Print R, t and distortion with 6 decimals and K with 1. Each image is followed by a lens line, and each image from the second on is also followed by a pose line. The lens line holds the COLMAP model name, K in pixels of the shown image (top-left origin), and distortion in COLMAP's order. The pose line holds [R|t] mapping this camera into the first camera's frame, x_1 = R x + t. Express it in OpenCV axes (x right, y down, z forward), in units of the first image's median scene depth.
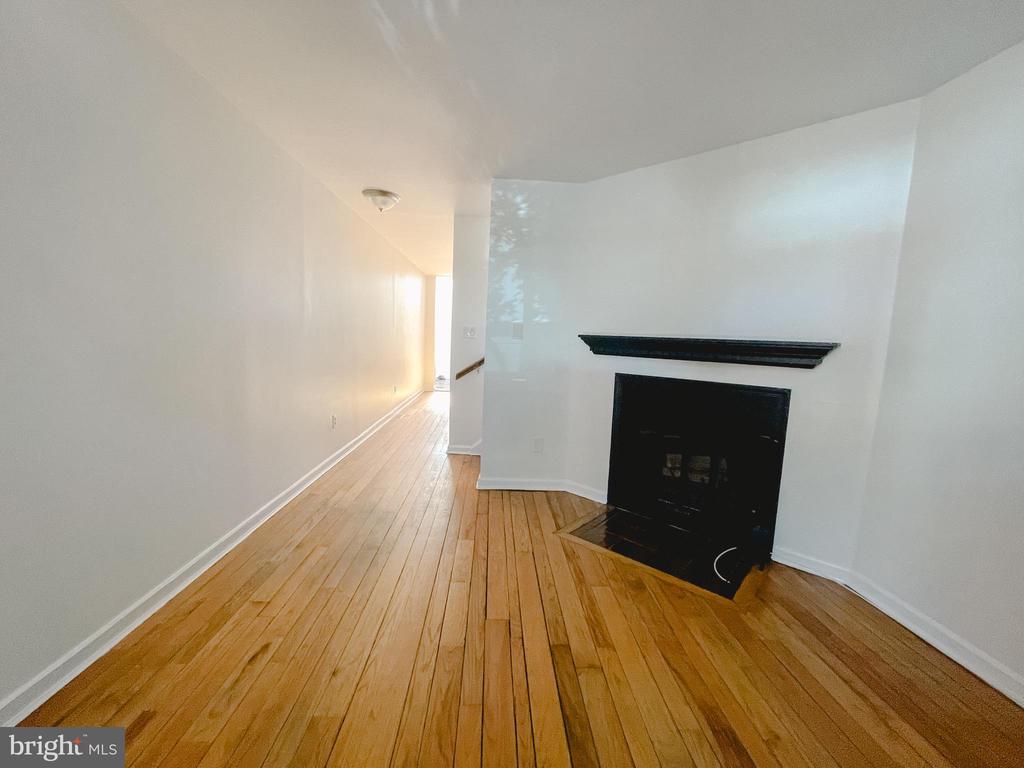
lens RADIAL K [[409.6, 0, 512.0], [0, 409.6, 384.0], [0, 0, 1]] dist [0.001101, 0.000126]
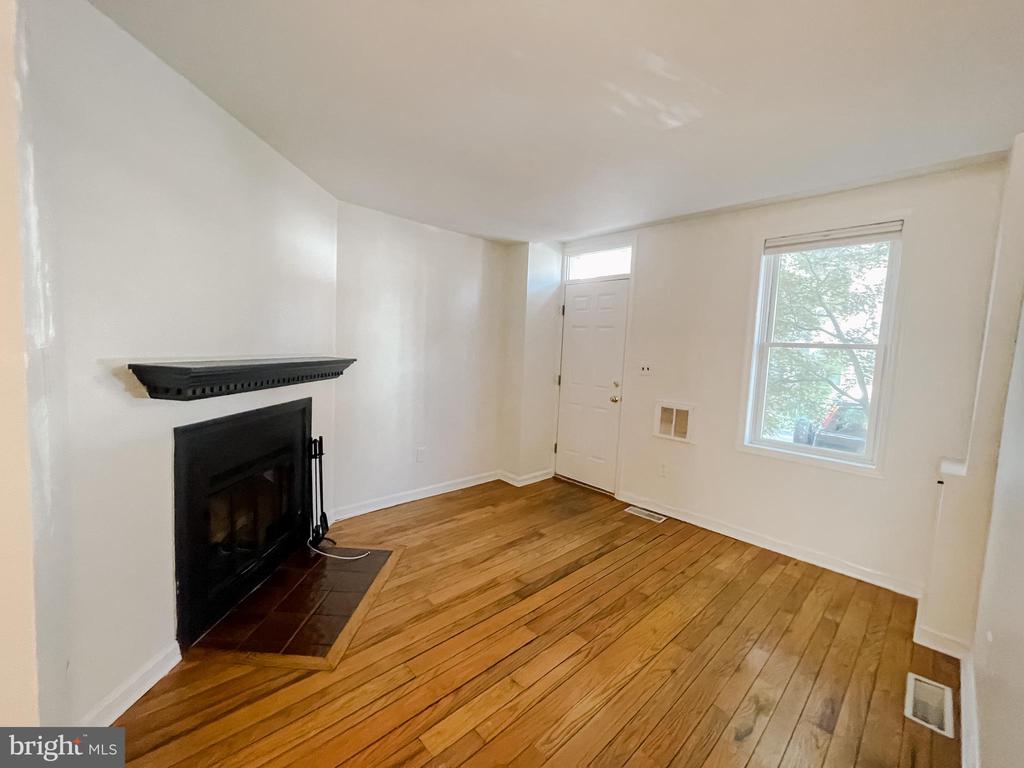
lens RADIAL K [[409.6, 0, 512.0], [0, 409.6, 384.0], [0, 0, 1]] dist [0.001101, 0.000126]
pose [[-0.647505, -0.131849, 0.750569, -0.636975], [0.010528, 0.983277, 0.181810, -0.253481], [-0.761989, 0.125625, -0.635289, 1.399586]]
